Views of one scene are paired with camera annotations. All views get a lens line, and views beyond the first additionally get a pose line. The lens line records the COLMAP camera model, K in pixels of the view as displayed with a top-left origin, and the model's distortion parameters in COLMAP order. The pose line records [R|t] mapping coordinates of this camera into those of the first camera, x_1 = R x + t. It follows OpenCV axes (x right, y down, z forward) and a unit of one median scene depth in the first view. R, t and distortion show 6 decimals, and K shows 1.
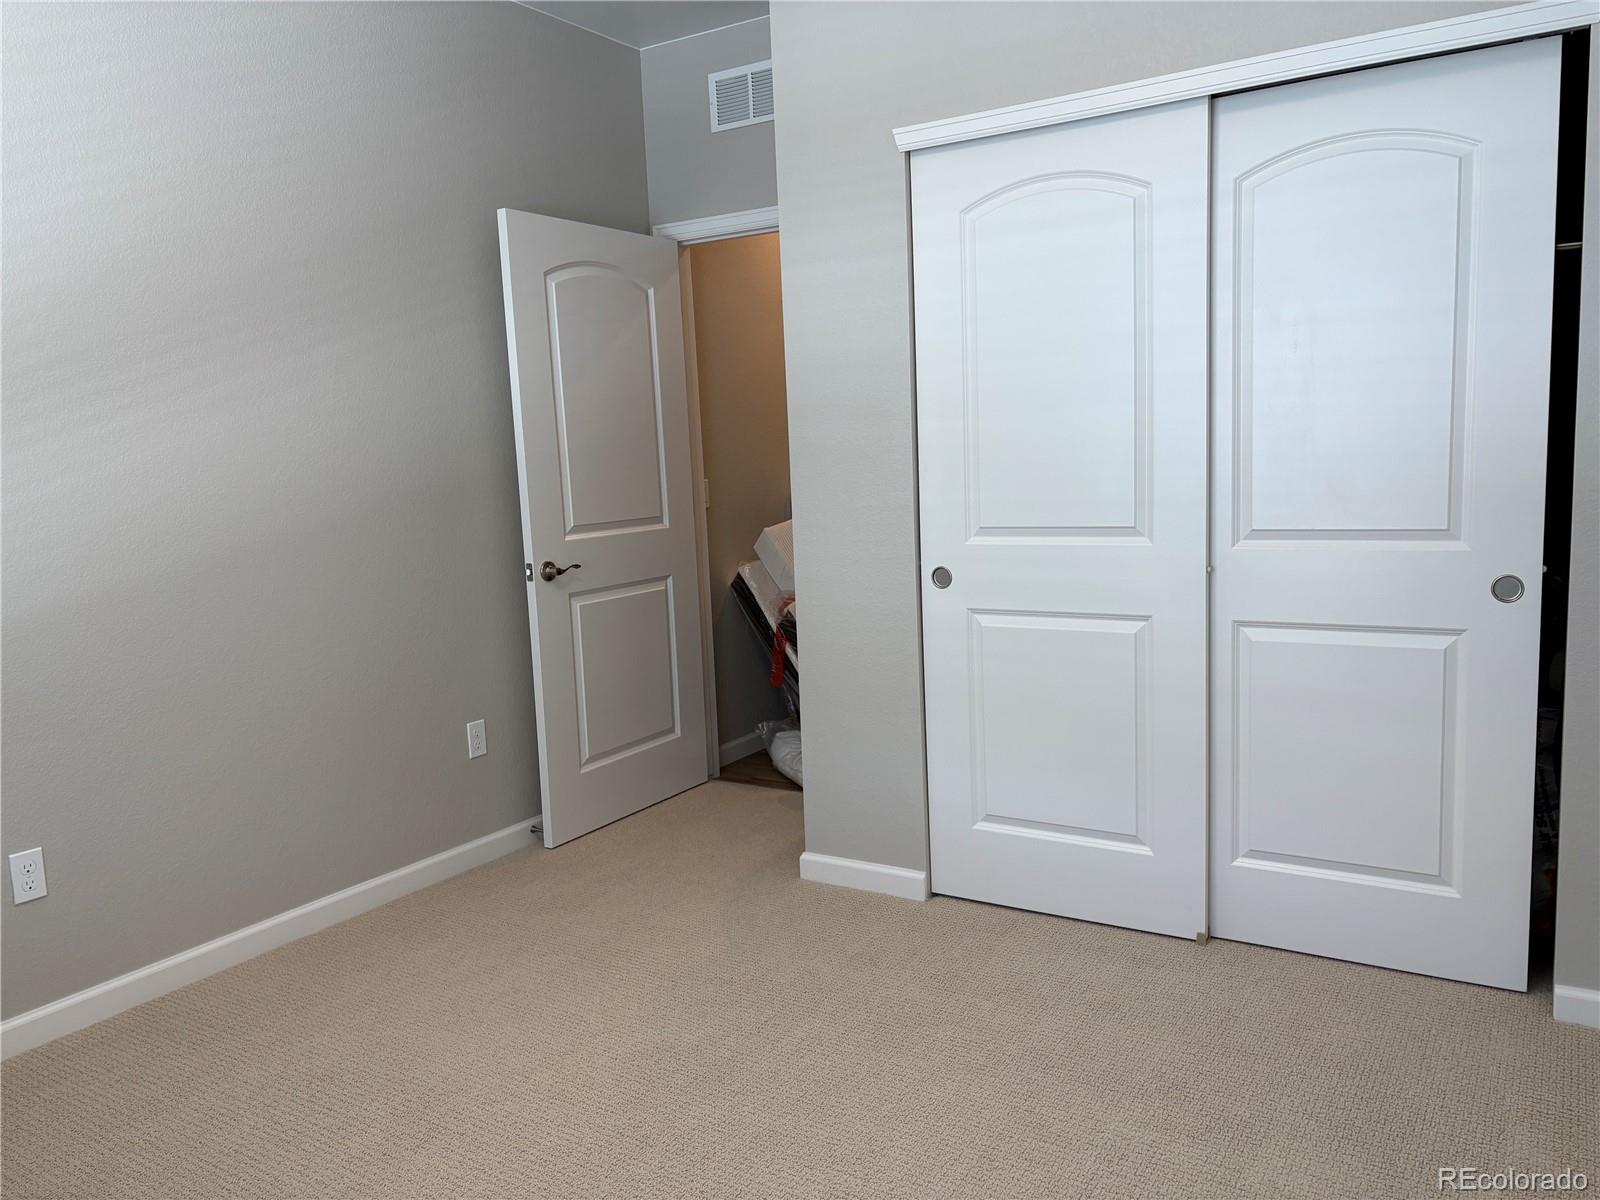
lens RADIAL K [[1211.8, 0, 794.0], [0, 1211.8, 603.3], [0, 0, 1]] dist [0.044290, -0.046836]
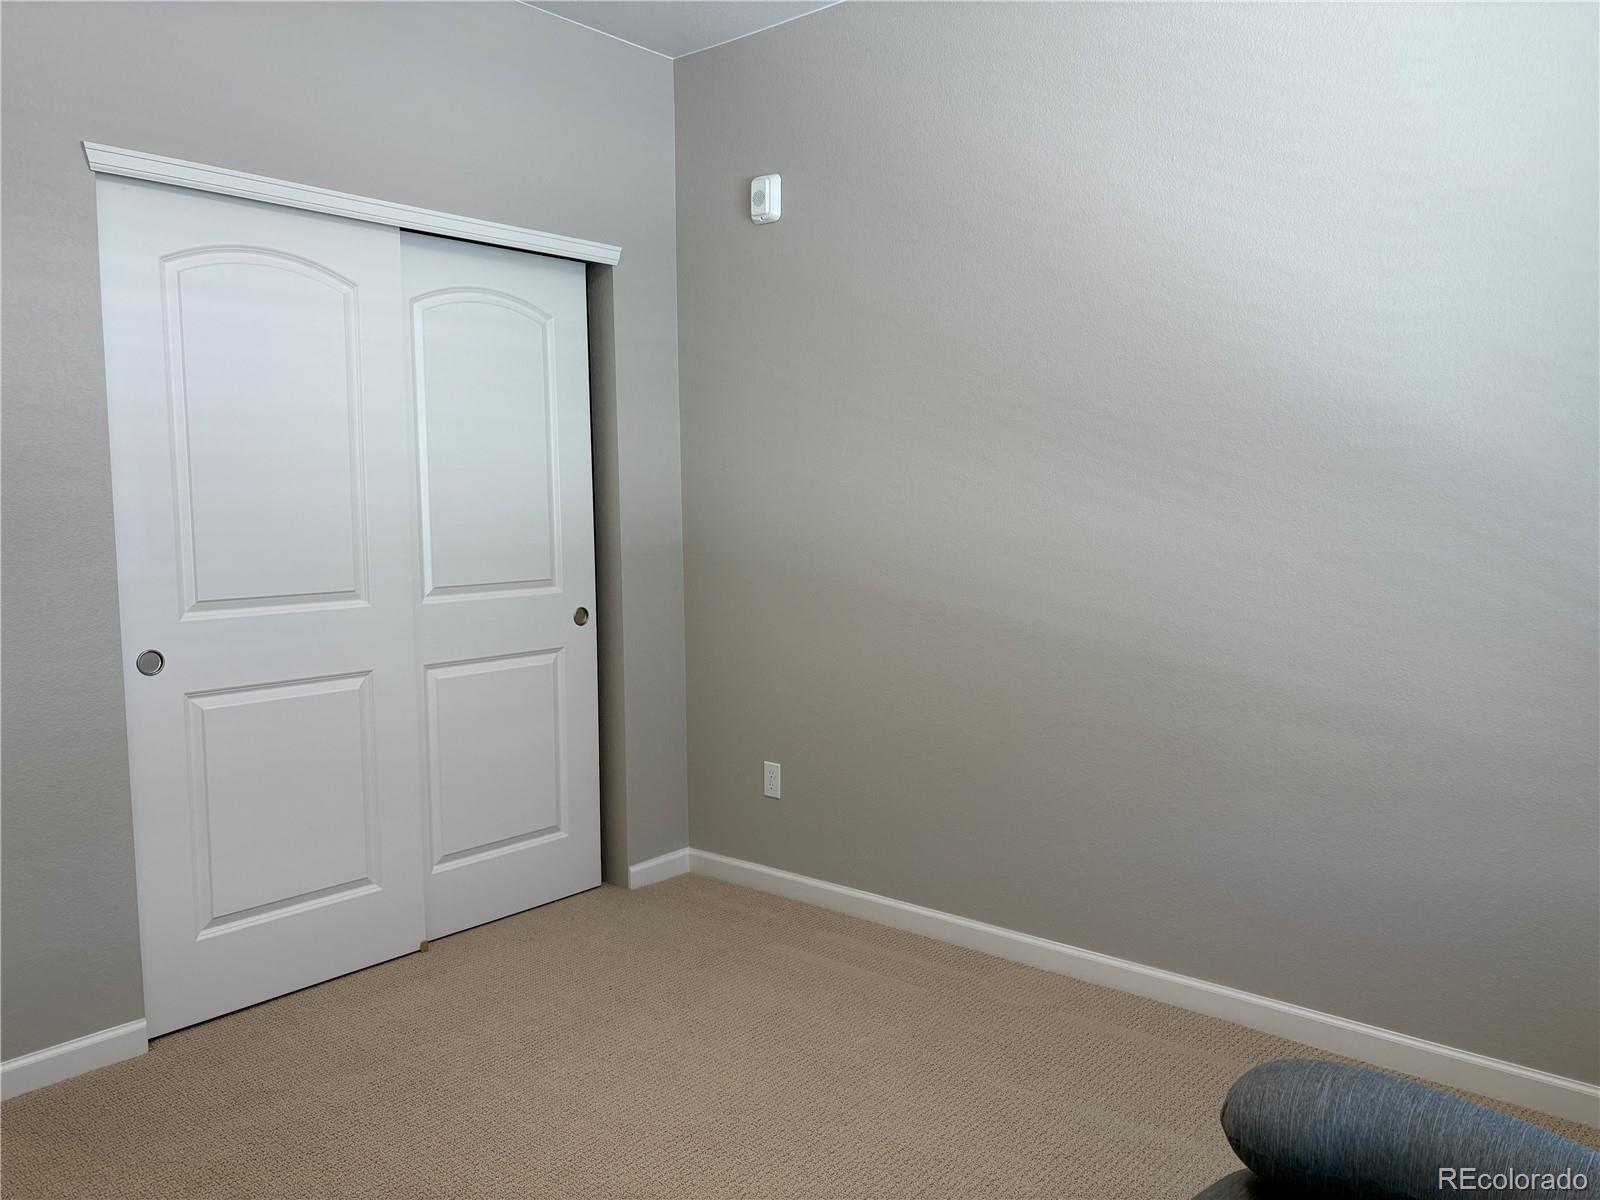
lens RADIAL K [[1211.8, 0, 792.8], [0, 1211.8, 592.6], [0, 0, 1]] dist [0.044290, -0.046836]
pose [[0.139830, -0.039825, 0.989374, -0.736618], [0.124050, 0.992023, 0.022399, -0.036771], [-0.982374, 0.119600, 0.143655, 0.455850]]
